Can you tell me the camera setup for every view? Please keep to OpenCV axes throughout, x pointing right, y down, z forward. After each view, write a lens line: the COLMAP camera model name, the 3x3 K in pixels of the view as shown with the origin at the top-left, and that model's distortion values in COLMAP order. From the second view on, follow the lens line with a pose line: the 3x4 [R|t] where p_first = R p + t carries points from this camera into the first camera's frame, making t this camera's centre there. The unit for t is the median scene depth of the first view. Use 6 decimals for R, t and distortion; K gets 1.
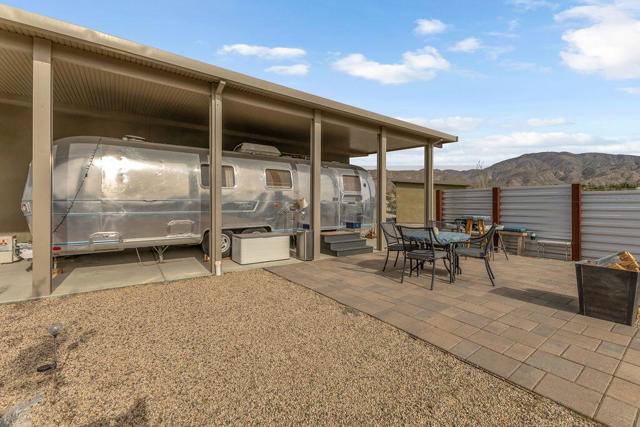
lens RADIAL K [[271.2, 0, 318.5], [0, 271.2, 202.2], [0, 0, 1]] dist [0.008939, 0.000126]
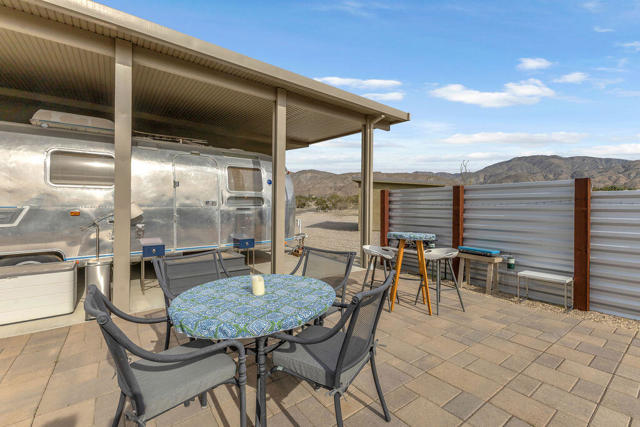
lens RADIAL K [[271.2, 0, 315.6], [0, 271.2, 207.9], [0, 0, 1]] dist [0.008939, 0.000126]
pose [[0.999885, 0.000261, 0.015183, 0.316306], [-0.000459, 0.999915, 0.013045, -0.009407], [-0.015178, -0.013051, 0.999800, 0.369216]]
